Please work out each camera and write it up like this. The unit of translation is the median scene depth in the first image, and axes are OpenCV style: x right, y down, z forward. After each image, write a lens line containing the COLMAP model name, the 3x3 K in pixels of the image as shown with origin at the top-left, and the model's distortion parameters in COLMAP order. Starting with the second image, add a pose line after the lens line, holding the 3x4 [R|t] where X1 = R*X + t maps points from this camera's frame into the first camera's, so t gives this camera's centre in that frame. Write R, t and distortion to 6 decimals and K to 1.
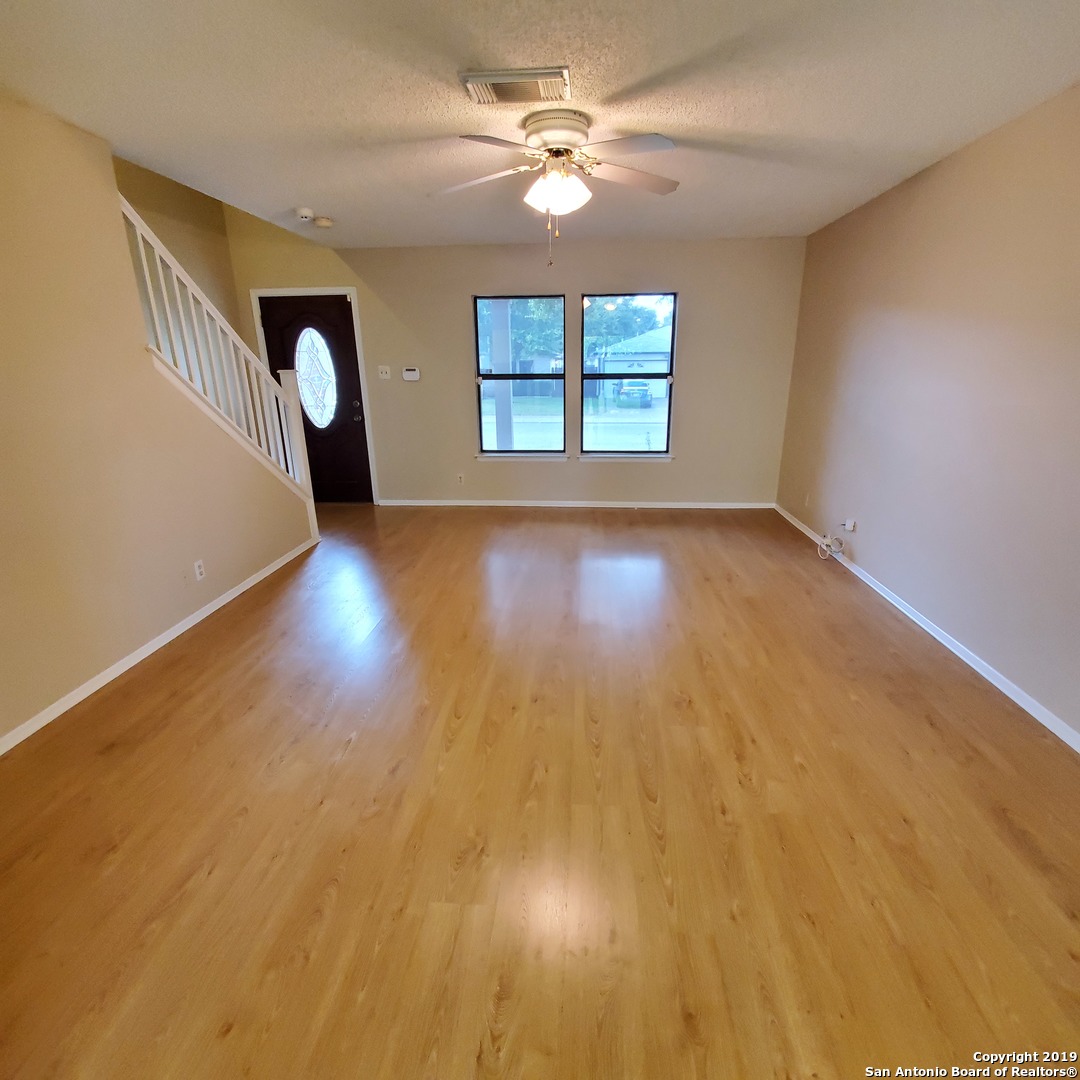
lens RADIAL K [[569.2, 0, 544.5], [0, 569.2, 542.5], [0, 0, 1]] dist [0.013481, -0.013210]
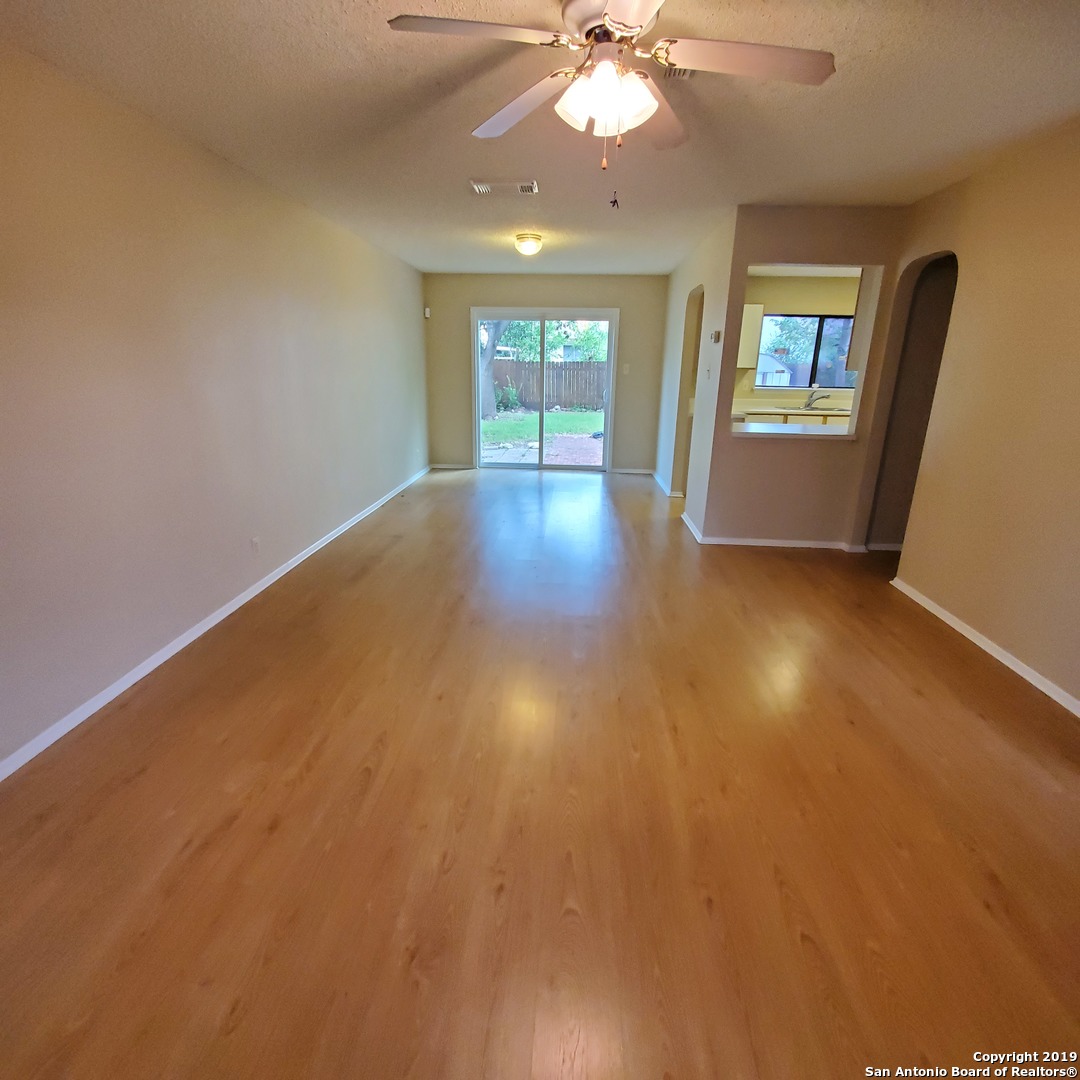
lens RADIAL K [[569.2, 0, 544.5], [0, 569.2, 542.5], [0, 0, 1]] dist [0.013481, -0.013210]
pose [[-0.999856, 0.002698, -0.016743, 0.098113], [-0.007489, 0.815528, 0.578669, -0.532256], [0.015215, 0.578711, -0.815391, 1.692958]]
